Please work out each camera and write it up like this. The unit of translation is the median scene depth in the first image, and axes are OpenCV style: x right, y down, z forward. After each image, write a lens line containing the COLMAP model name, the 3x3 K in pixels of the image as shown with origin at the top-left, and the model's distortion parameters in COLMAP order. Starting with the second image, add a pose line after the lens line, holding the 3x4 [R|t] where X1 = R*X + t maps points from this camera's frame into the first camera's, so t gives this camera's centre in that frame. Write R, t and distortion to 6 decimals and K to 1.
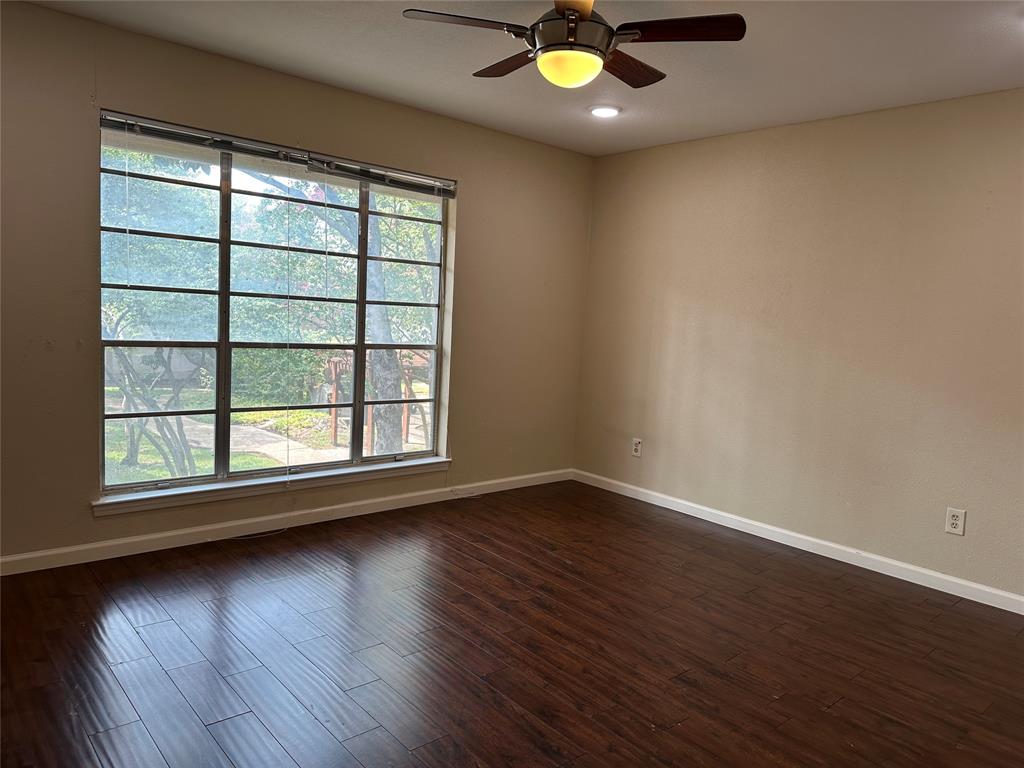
lens RADIAL K [[761.5, 0, 532.1], [0, 761.5, 384.9], [0, 0, 1]] dist [-0.005218, -0.005274]
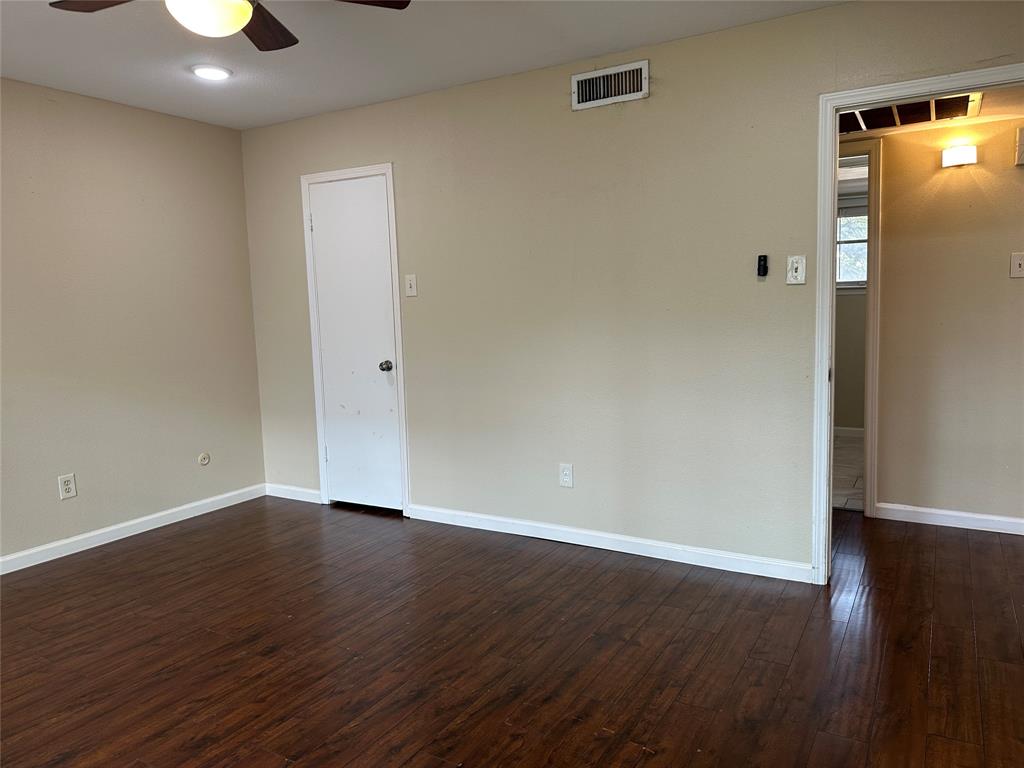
lens RADIAL K [[717.1, 0, 524.2], [0, 717.1, 379.4], [0, 0, 1]] dist [0.030597, -0.039339]
pose [[-0.323938, -0.159386, 0.932556, -0.673183], [0.104487, 0.973650, 0.202705, -0.124428], [-0.940291, 0.163103, -0.298749, 0.773337]]
